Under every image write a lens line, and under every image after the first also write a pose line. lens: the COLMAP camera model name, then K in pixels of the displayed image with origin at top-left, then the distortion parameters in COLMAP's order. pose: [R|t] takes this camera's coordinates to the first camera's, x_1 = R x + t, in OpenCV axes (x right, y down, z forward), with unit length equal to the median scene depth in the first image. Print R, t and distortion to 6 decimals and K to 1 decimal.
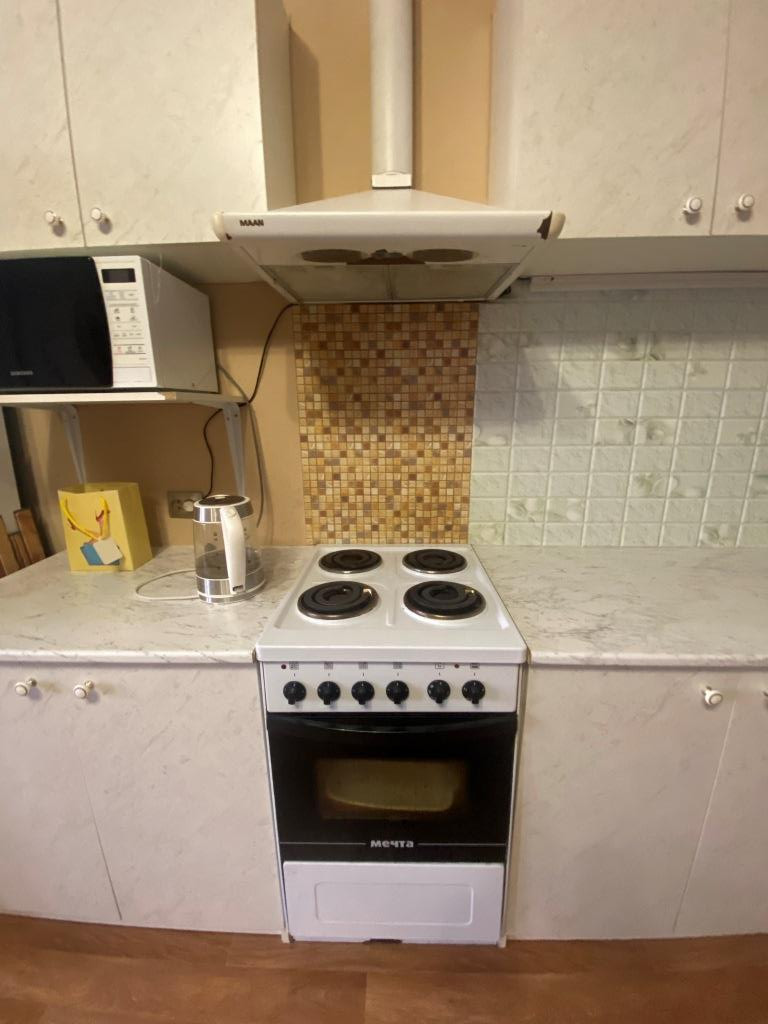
lens RADIAL K [[402.2, 0, 384.0], [0, 402.2, 512.0], [0, 0, 1]] dist [0.025464, -0.023396]
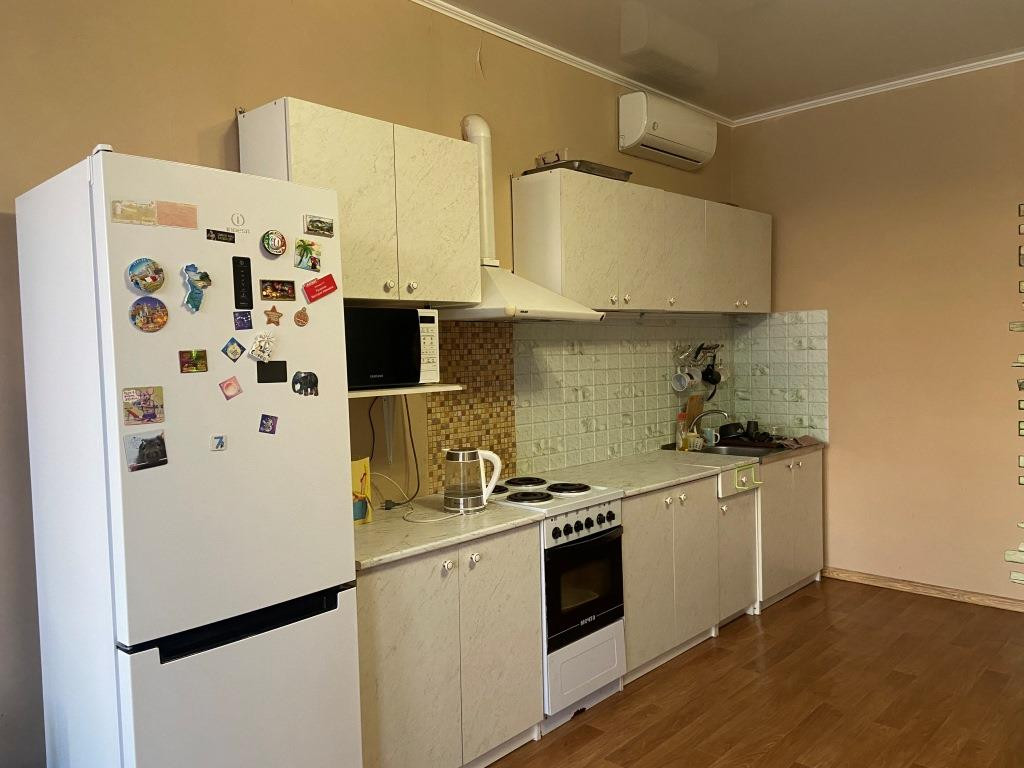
lens RADIAL K [[781.9, 0, 512.0], [0, 781.9, 384.0], [0, 0, 1]] dist [0.147038, -0.177068]
pose [[0.655345, -0.037566, 0.754395, -2.116176], [0.197159, 0.972645, -0.122839, 0.112256], [-0.729144, 0.229238, 0.644825, -0.962529]]
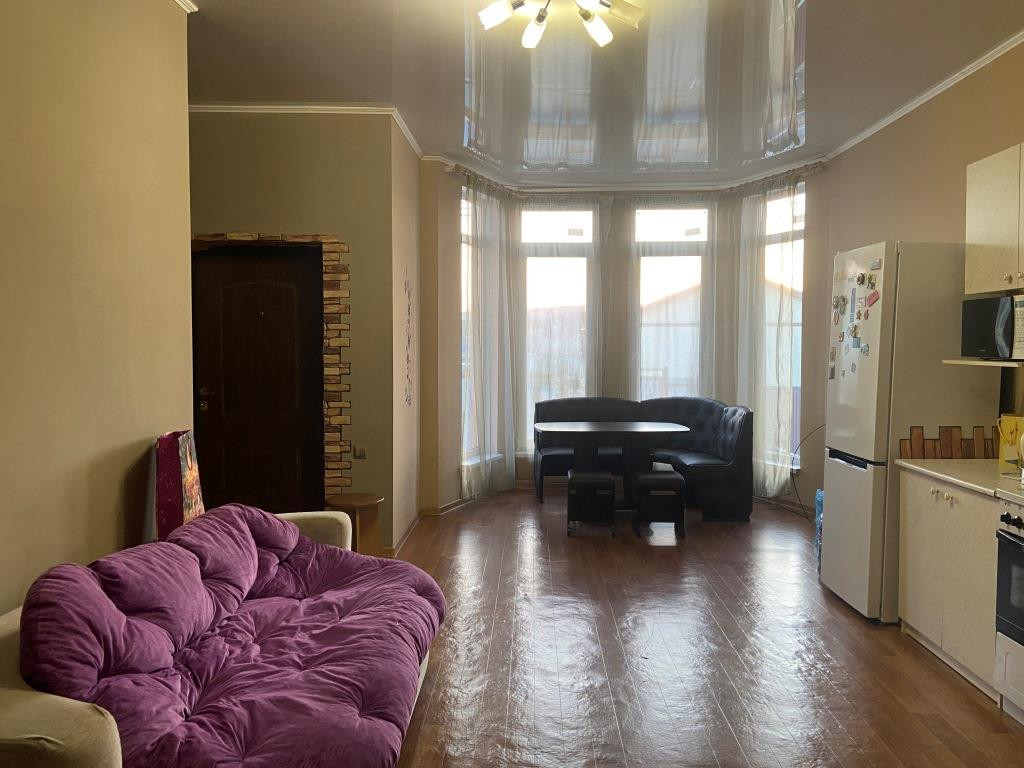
lens RADIAL K [[781.9, 0, 512.0], [0, 781.9, 384.0], [0, 0, 1]] dist [0.147038, -0.177068]
pose [[0.001192, 0.057856, -0.998324, 2.334008], [-0.238473, 0.969539, 0.055903, 0.115797], [0.971149, 0.238006, 0.014953, -0.972364]]
